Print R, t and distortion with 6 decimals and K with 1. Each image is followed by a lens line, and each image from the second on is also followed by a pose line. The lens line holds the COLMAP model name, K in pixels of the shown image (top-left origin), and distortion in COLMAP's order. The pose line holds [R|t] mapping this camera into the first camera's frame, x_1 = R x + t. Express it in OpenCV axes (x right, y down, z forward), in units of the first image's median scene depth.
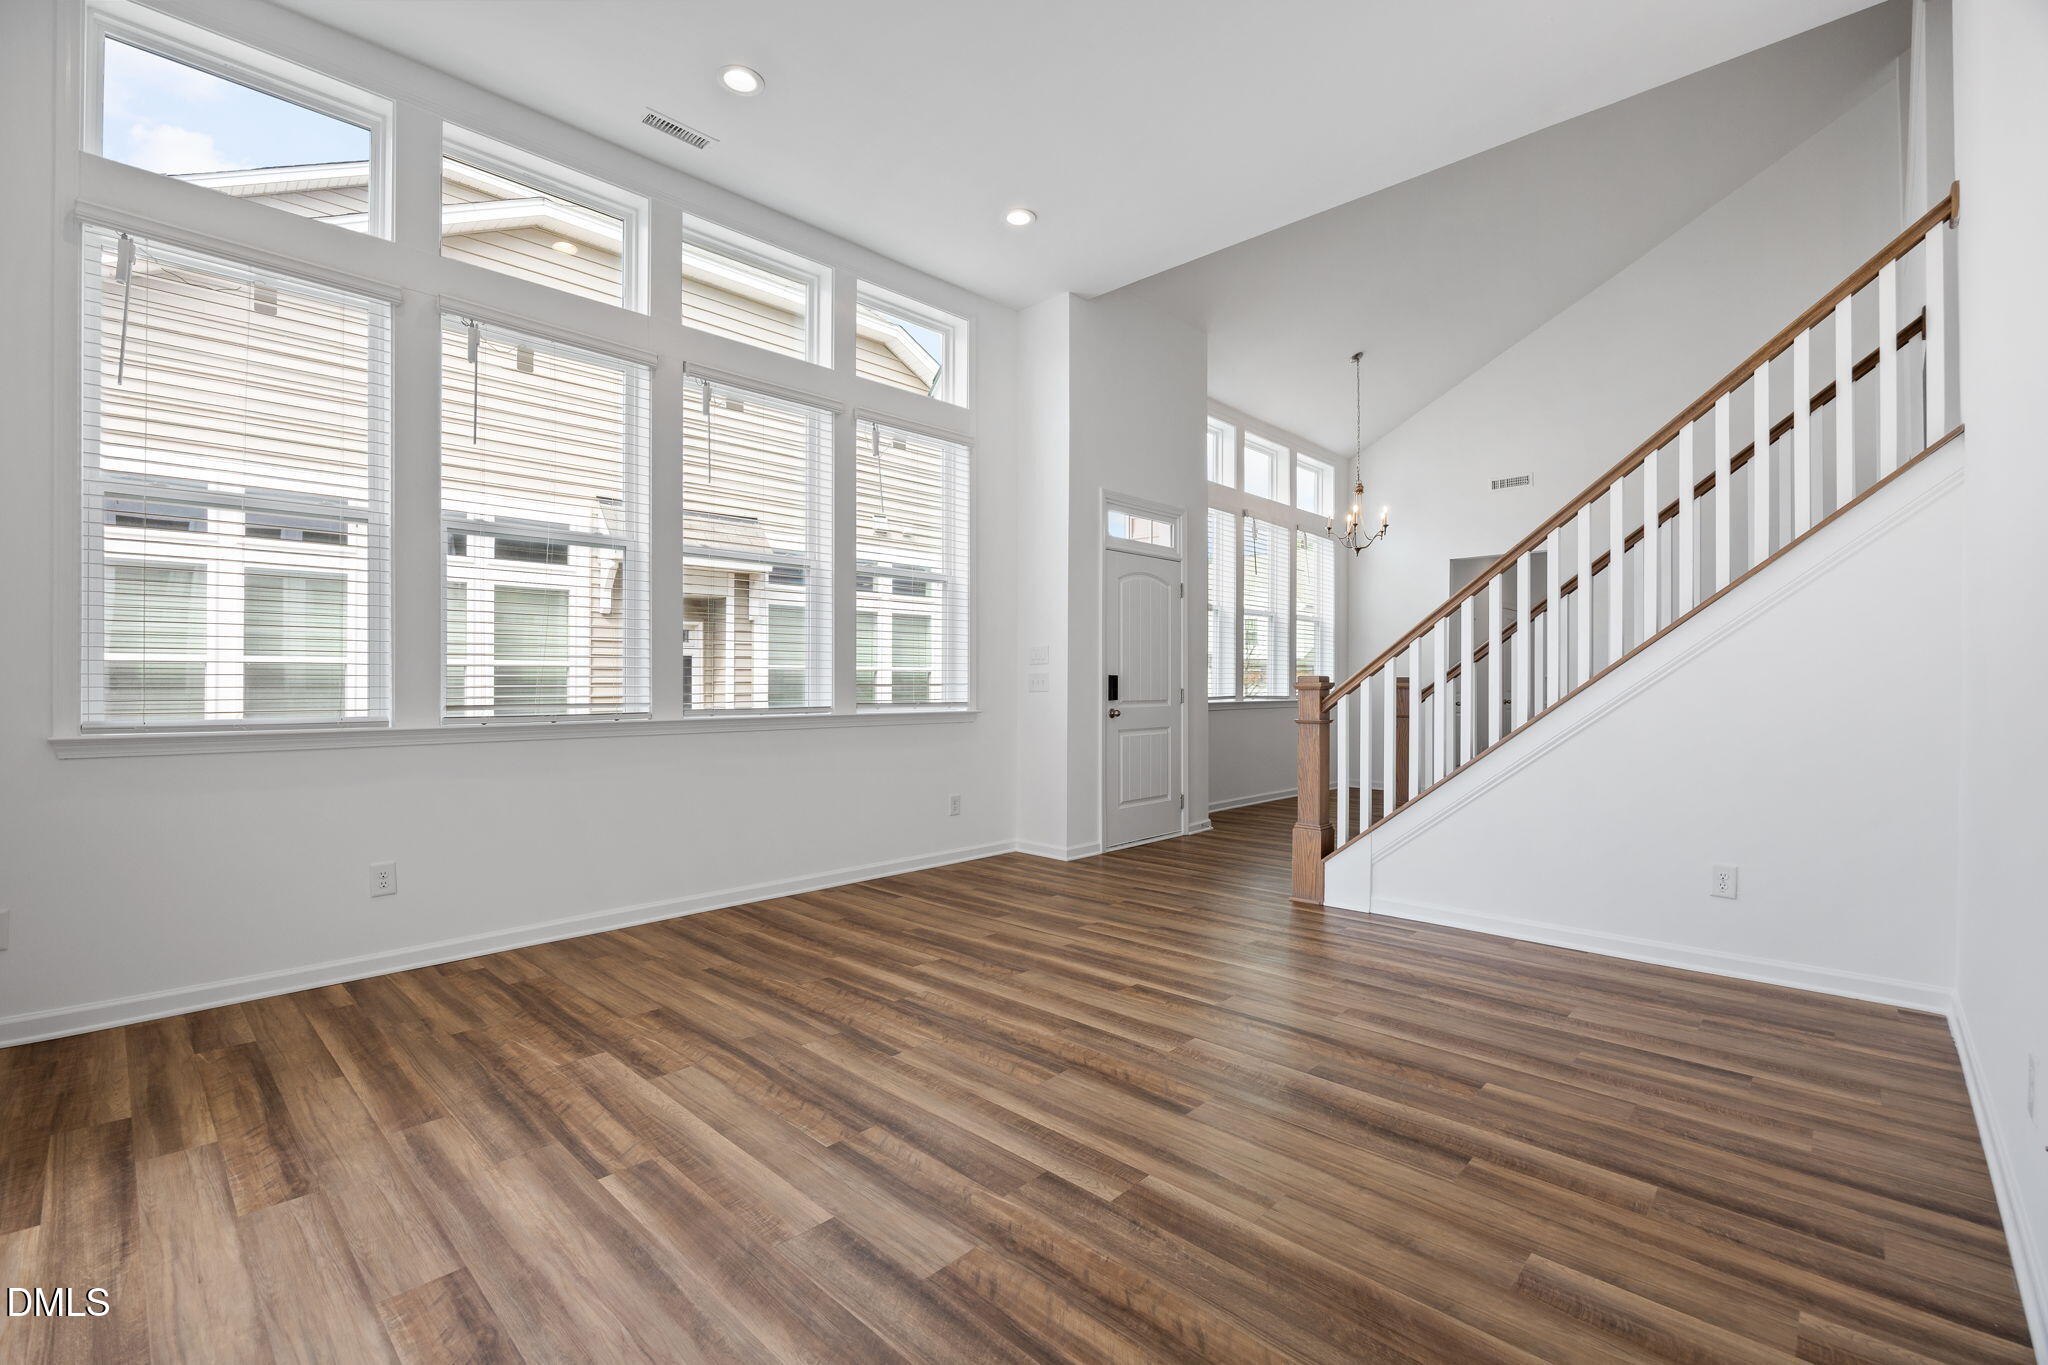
lens RADIAL K [[894.6, 0, 986.0], [0, 894.6, 683.2], [0, 0, 1]] dist [-0.012808, 0.000250]
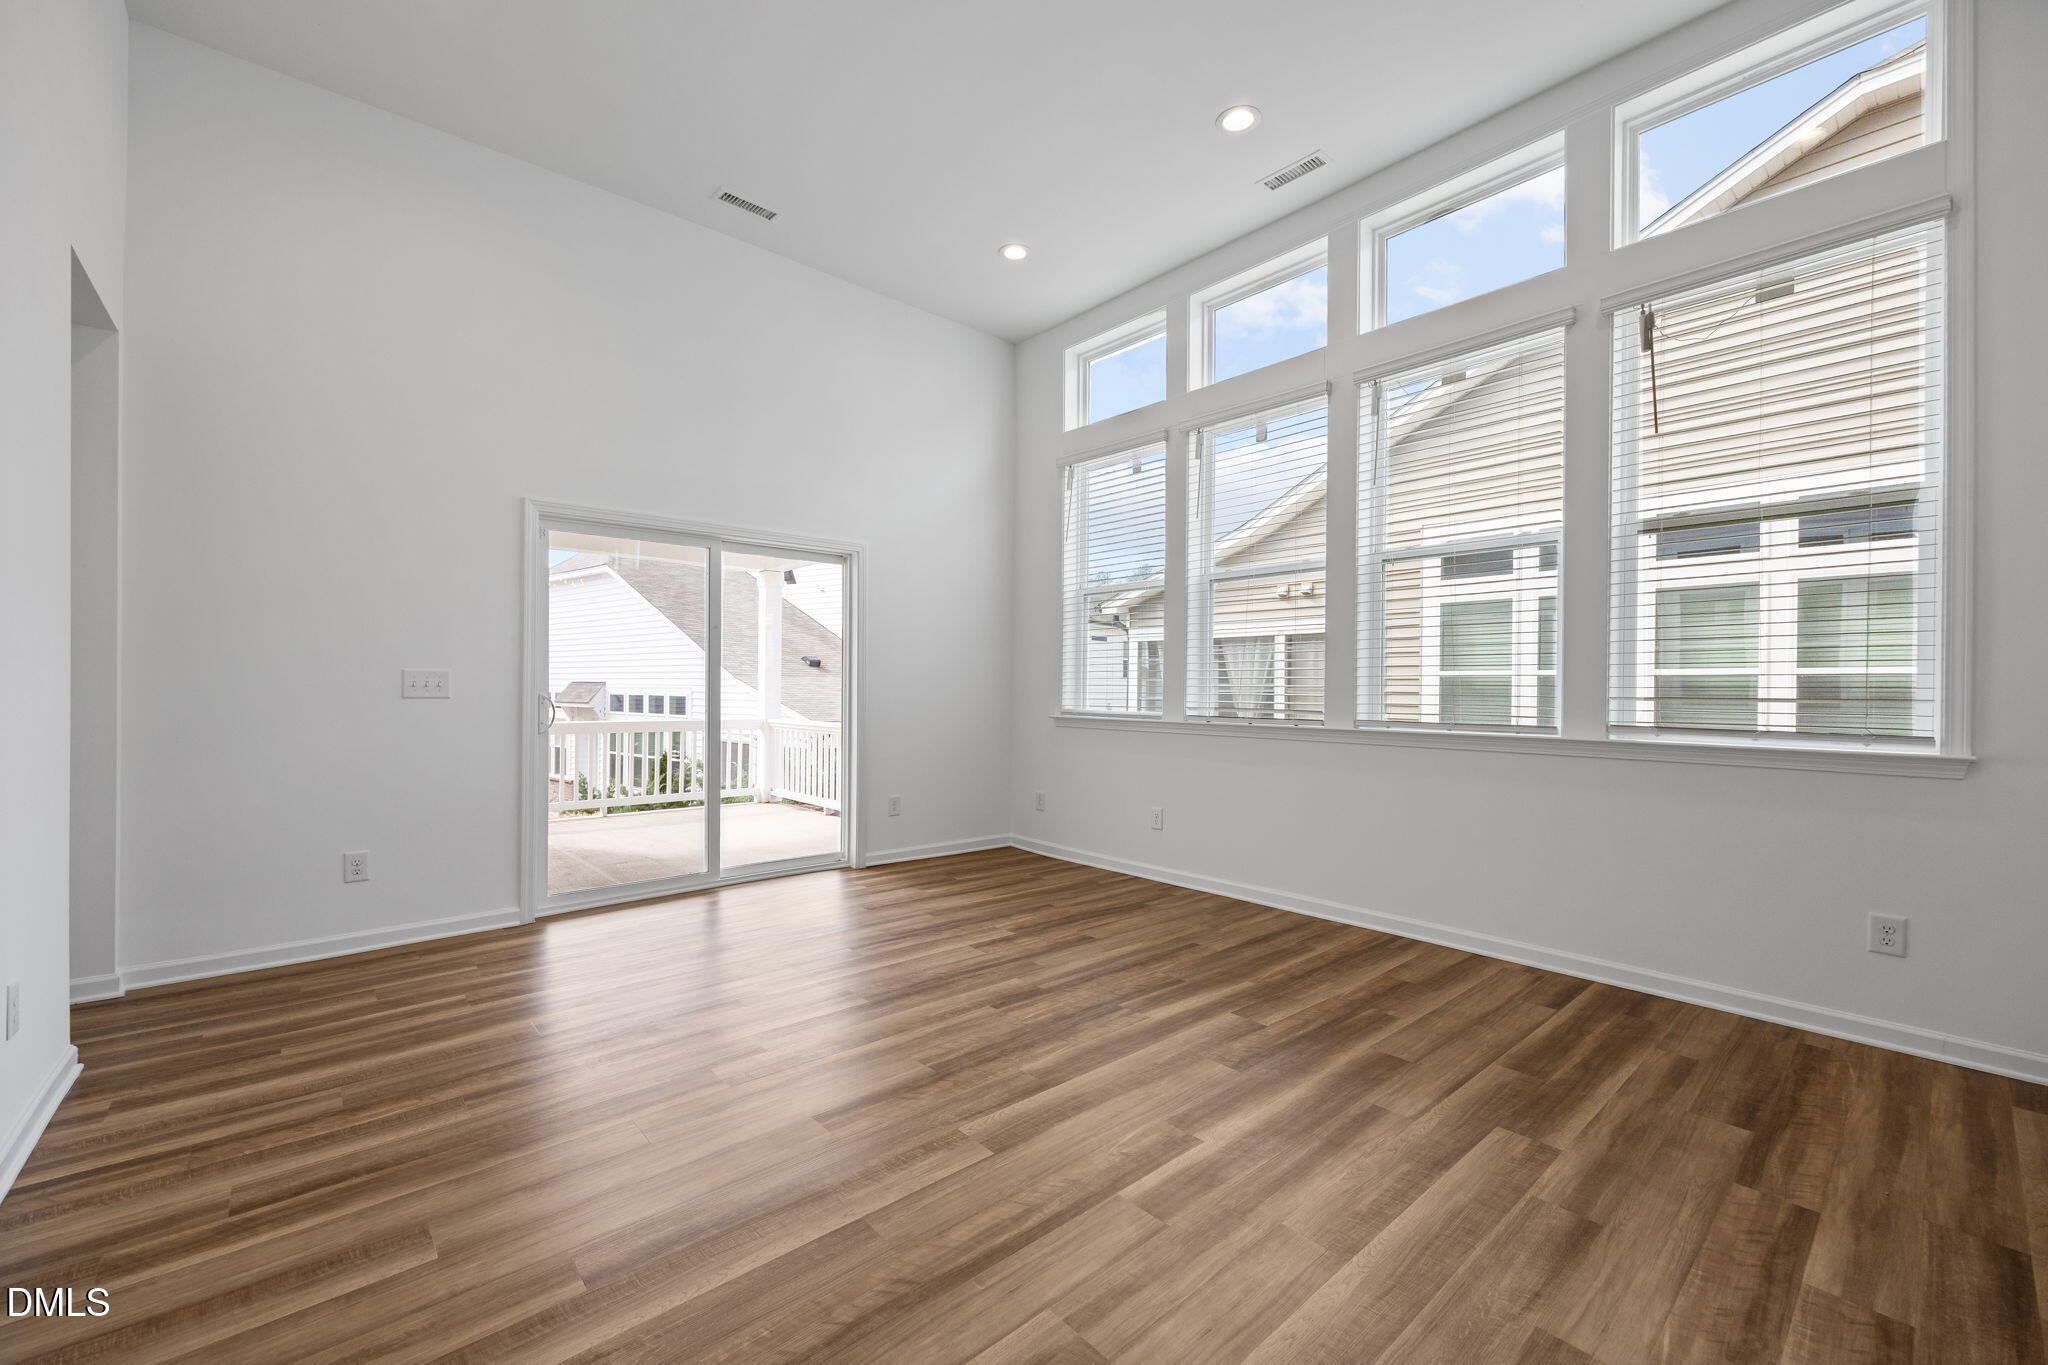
lens RADIAL K [[817.2, 0, 1025.7], [0, 817.2, 693.2], [0, 0, 1]] dist [0.001702, 0.000151]
pose [[-0.058216, 0.005874, -0.998287, 0.867481], [-0.007945, 0.999948, 0.006347, -0.003870], [0.998272, 0.008301, -0.058166, 0.989934]]
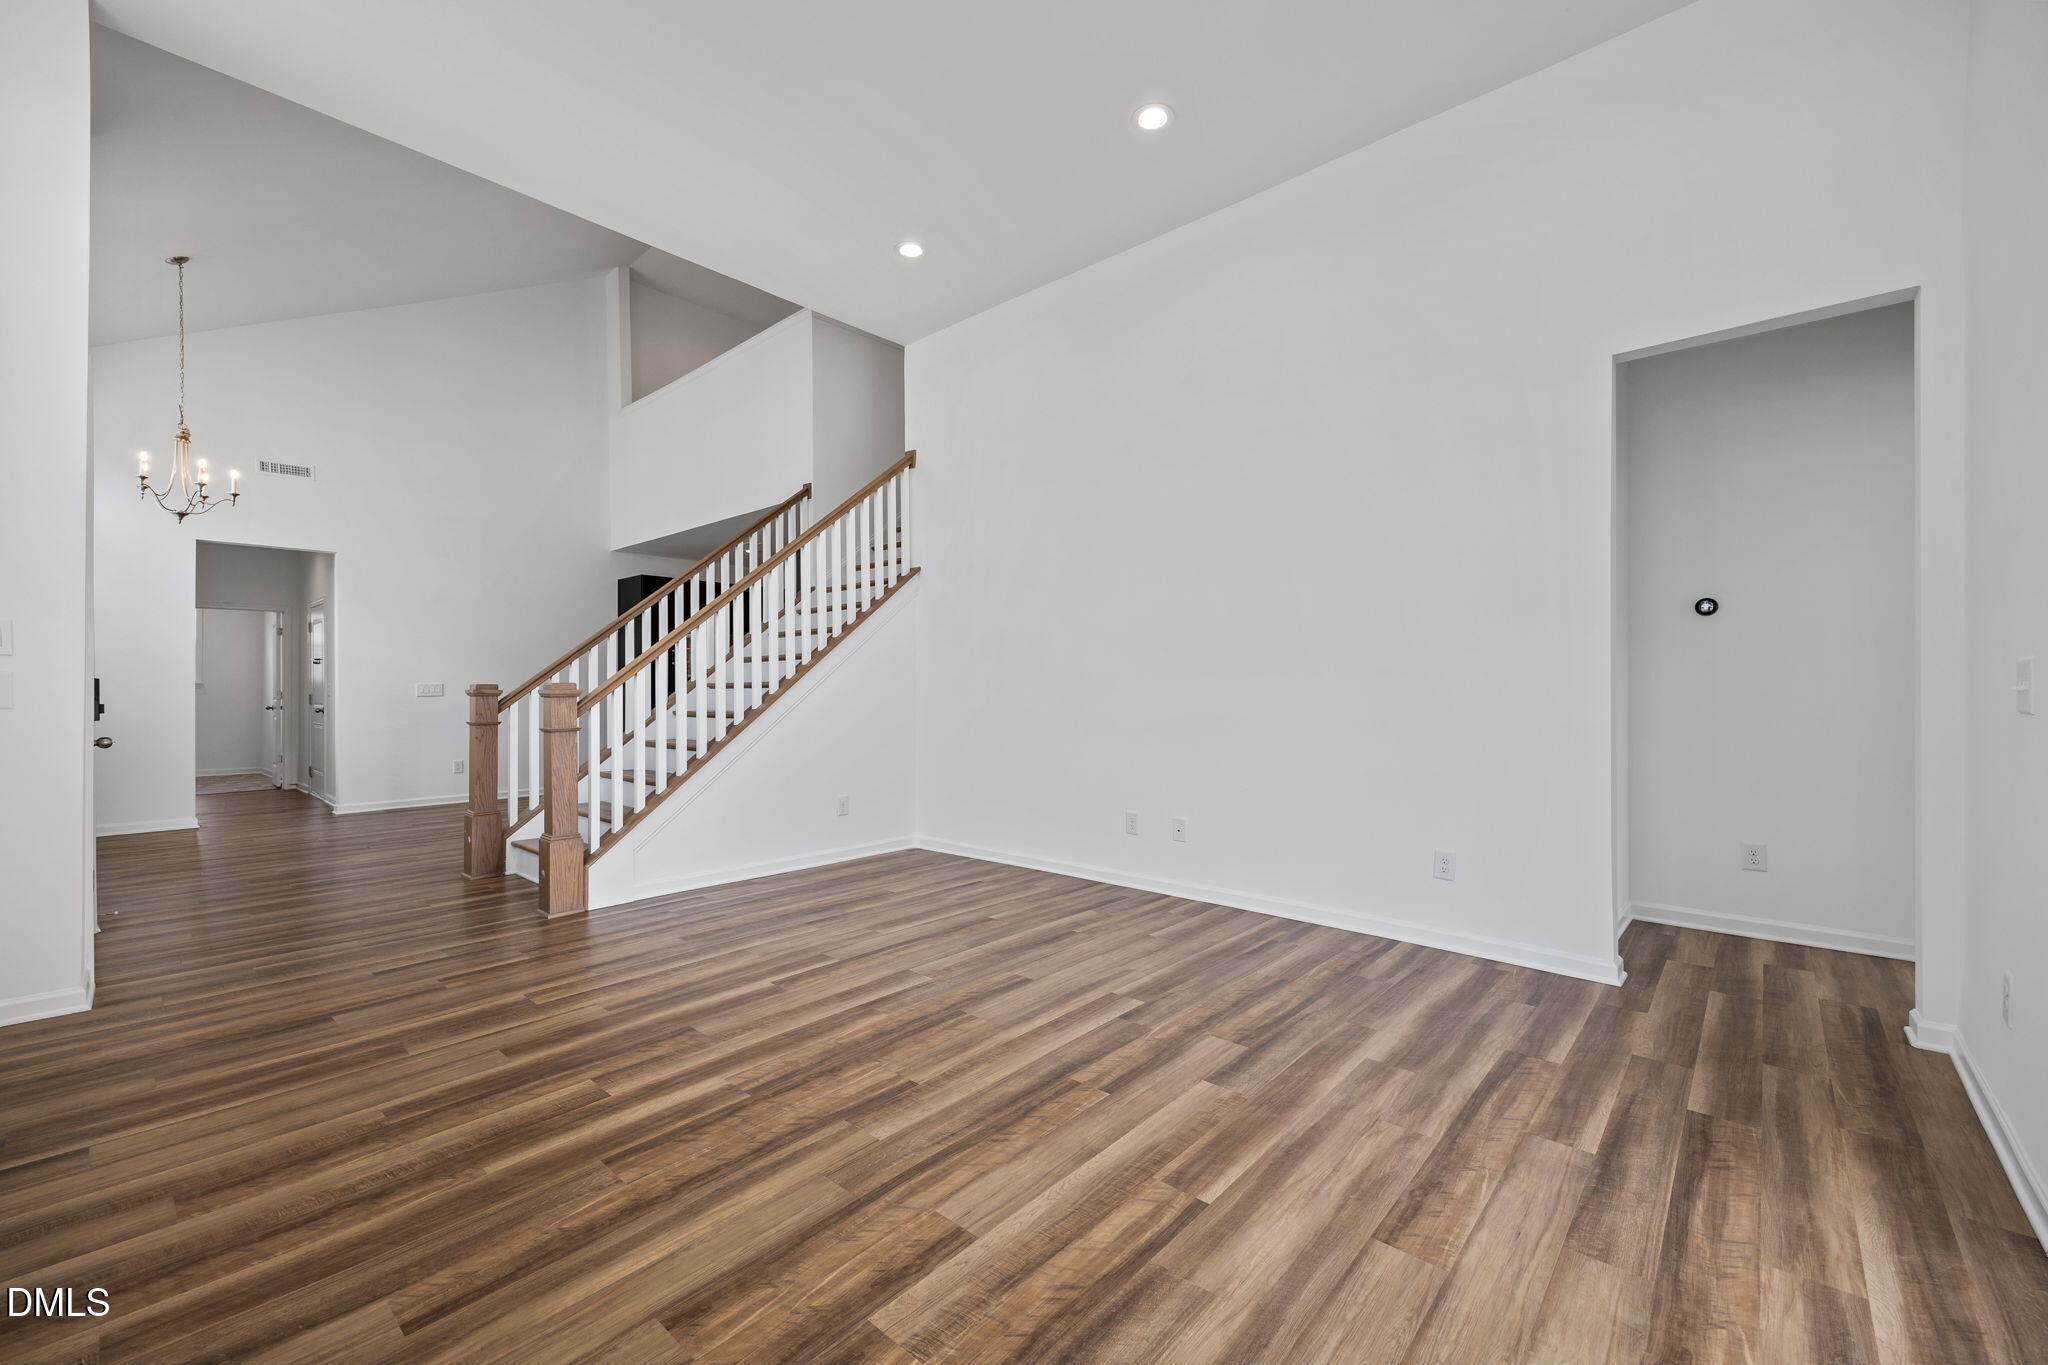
lens RADIAL K [[829.8, 0, 1030.1], [0, 829.8, 691.5], [0, 0, 1]] dist [0.011792, -0.000065]
pose [[-0.066001, -0.003938, 0.997812, -0.890742], [0.000713, 0.999992, 0.003994, -0.003835], [-0.997819, 0.000975, -0.065998, 0.839788]]
